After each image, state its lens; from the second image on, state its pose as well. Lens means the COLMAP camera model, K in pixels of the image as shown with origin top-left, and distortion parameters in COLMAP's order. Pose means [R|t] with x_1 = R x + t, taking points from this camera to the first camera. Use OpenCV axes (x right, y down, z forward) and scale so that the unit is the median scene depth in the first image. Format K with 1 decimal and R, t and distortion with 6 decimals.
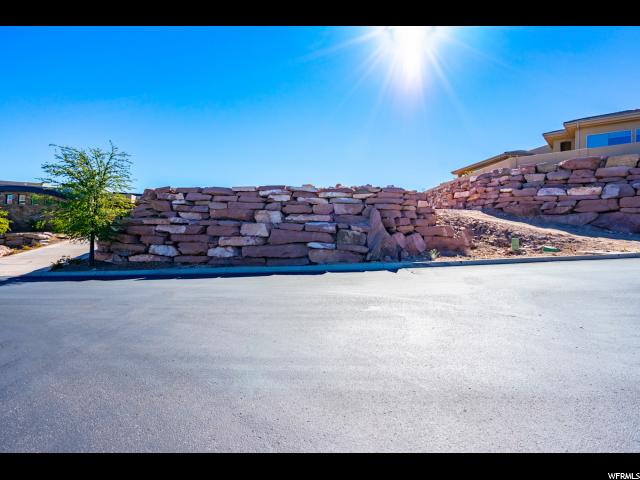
lens RADIAL K [[295.7, 0, 319.8], [0, 295.7, 238.8], [0, 0, 1]] dist [0.003949, 0.002330]
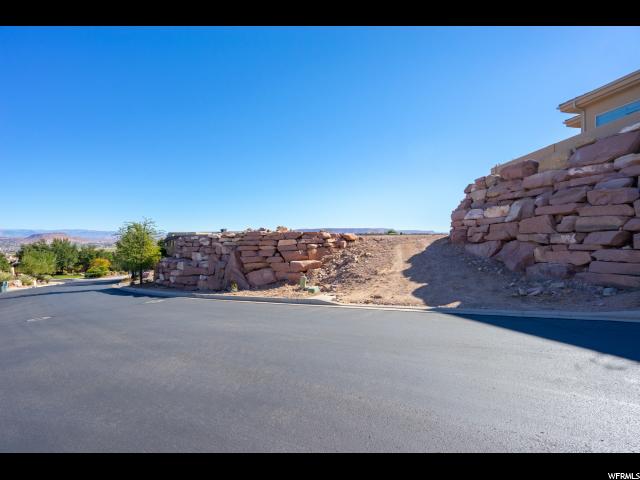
lens RADIAL K [[295.7, 0, 319.2], [0, 295.7, 241.3], [0, 0, 1]] dist [0.003949, 0.002330]
pose [[0.791683, -0.043931, -0.609351, 0.990965], [0.006072, 0.997928, -0.064057, -0.042119], [0.610902, 0.047013, 0.790309, 0.150411]]
